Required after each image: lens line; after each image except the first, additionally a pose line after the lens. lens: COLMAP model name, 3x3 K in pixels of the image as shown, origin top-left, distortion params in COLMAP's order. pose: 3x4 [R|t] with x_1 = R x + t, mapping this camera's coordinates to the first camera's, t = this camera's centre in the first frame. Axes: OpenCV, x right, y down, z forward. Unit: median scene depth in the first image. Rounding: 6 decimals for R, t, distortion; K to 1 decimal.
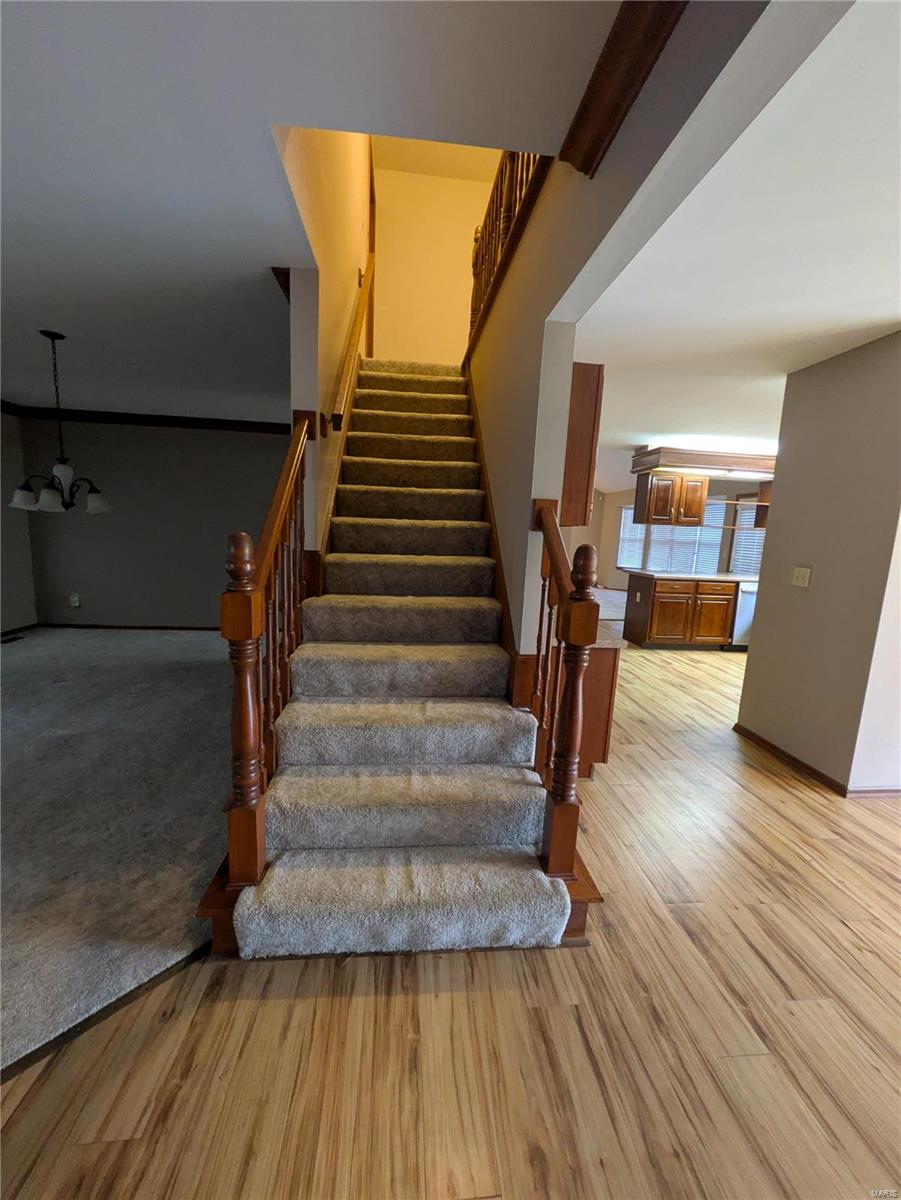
lens RADIAL K [[476.3, 0, 451.7], [0, 476.3, 605.5], [0, 0, 1]] dist [0.001450, -0.000063]
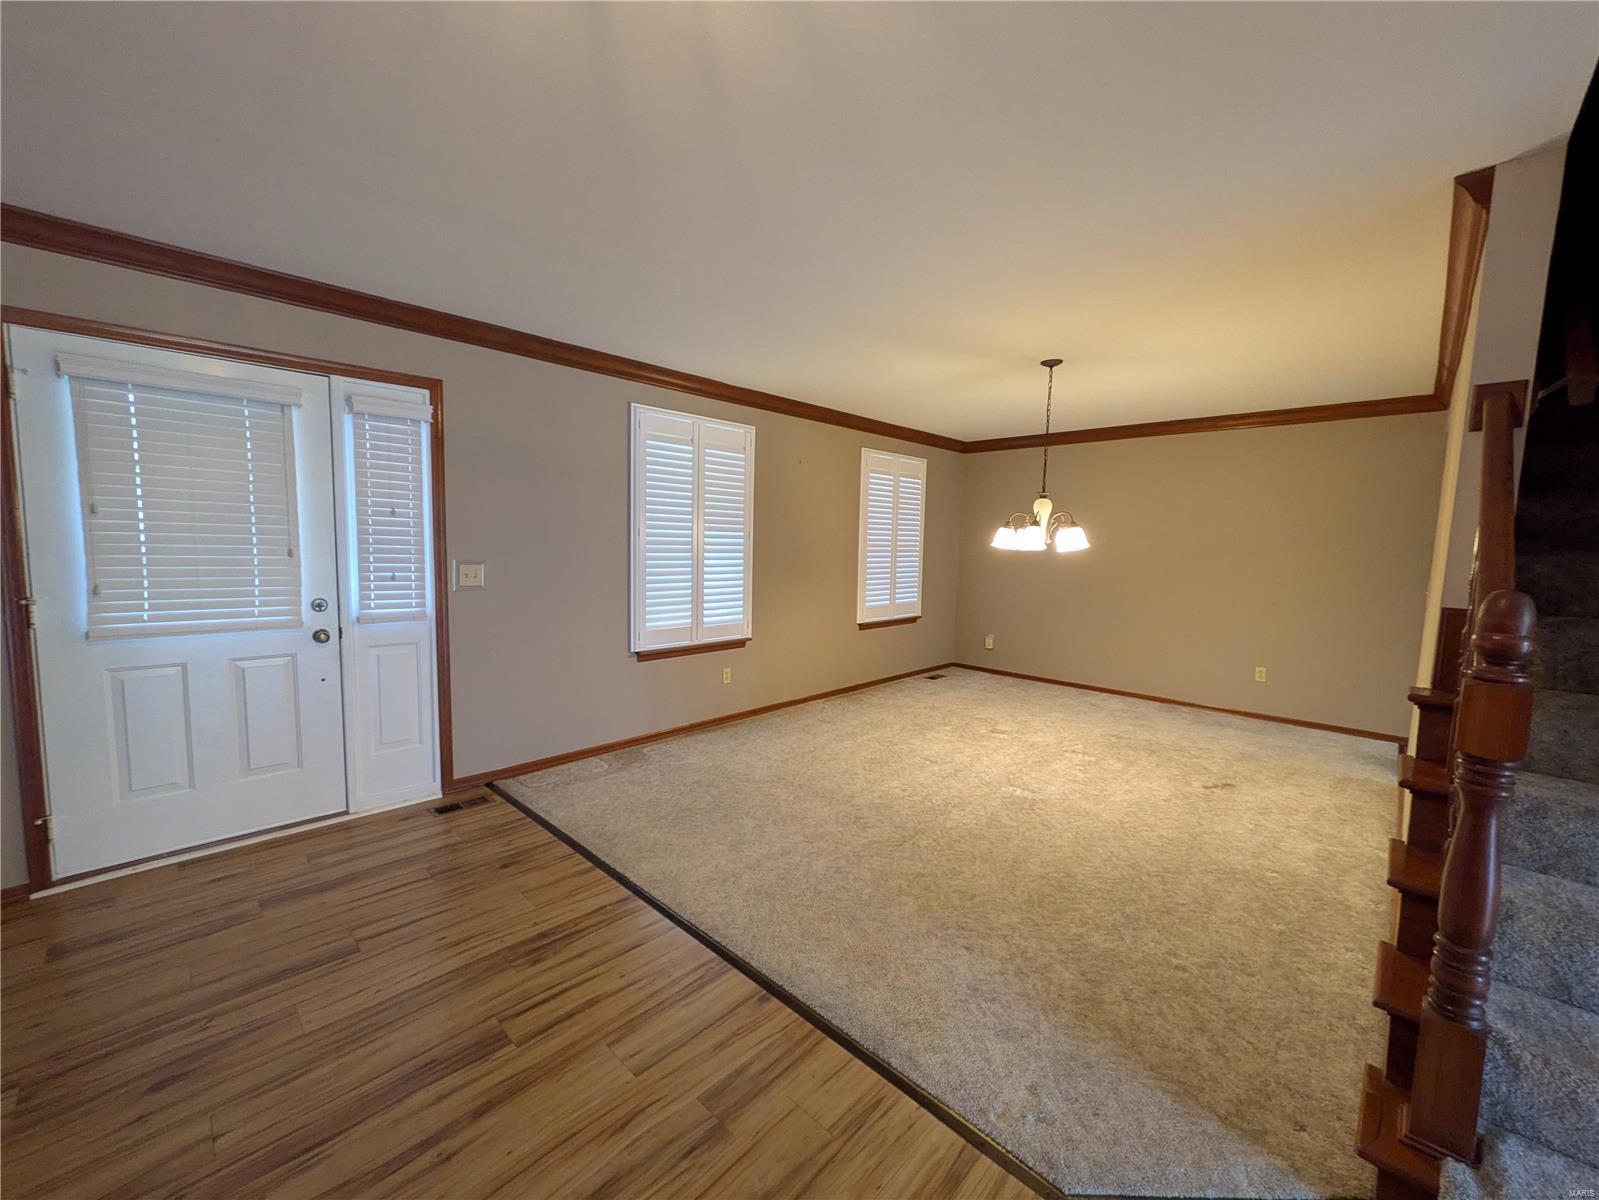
lens RADIAL K [[633.4, 0, 802.6], [0, 633.4, 603.1], [0, 0, 1]] dist [-0.001529, -0.000058]
pose [[0.643534, 0.044192, -0.764141, -0.215609], [-0.112652, 0.992929, -0.037449, 0.000764], [0.757083, 0.110182, 0.643961, -0.137127]]
